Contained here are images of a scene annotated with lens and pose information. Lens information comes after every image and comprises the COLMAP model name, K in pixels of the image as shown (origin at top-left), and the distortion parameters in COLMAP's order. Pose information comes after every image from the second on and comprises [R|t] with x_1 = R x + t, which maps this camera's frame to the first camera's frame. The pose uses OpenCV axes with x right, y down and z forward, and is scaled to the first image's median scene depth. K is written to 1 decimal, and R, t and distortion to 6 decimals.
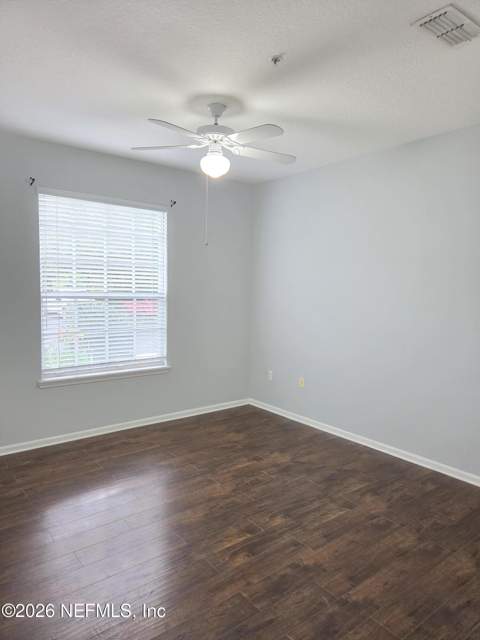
lens RADIAL K [[437.2, 0, 237.4], [0, 437.2, 318.7], [0, 0, 1]] dist [0.060048, -0.032691]
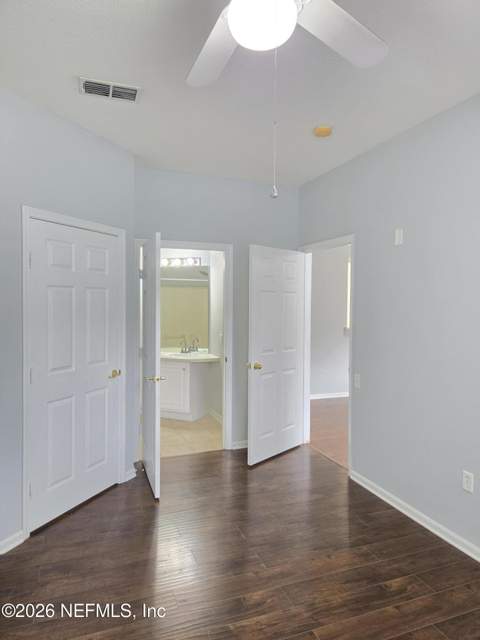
lens RADIAL K [[437.2, 0, 237.4], [0, 437.2, 318.7], [0, 0, 1]] dist [0.060048, -0.032691]
pose [[-0.956467, -0.046748, 0.288073, -0.196579], [-0.011053, 0.992182, 0.124310, -0.149837], [-0.291632, 0.115714, -0.949506, 1.795074]]
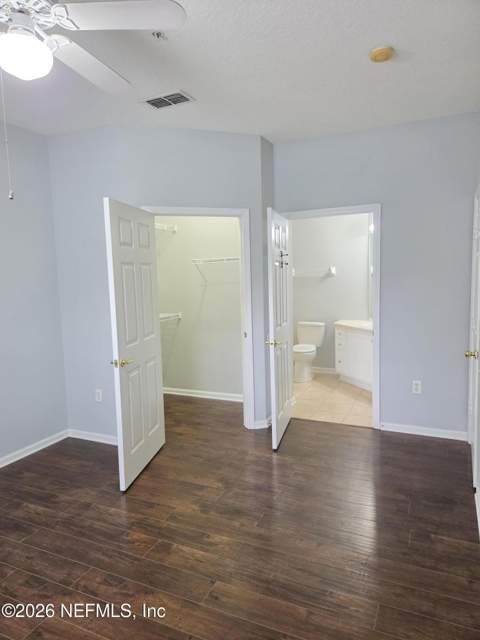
lens RADIAL K [[437.2, 0, 237.4], [0, 437.2, 318.7], [0, 0, 1]] dist [0.060048, -0.032691]
pose [[-0.446852, -0.108757, 0.887973, -0.862752], [0.090619, 0.981975, 0.165872, -0.127540], [-0.890007, 0.154587, -0.428942, 1.294771]]
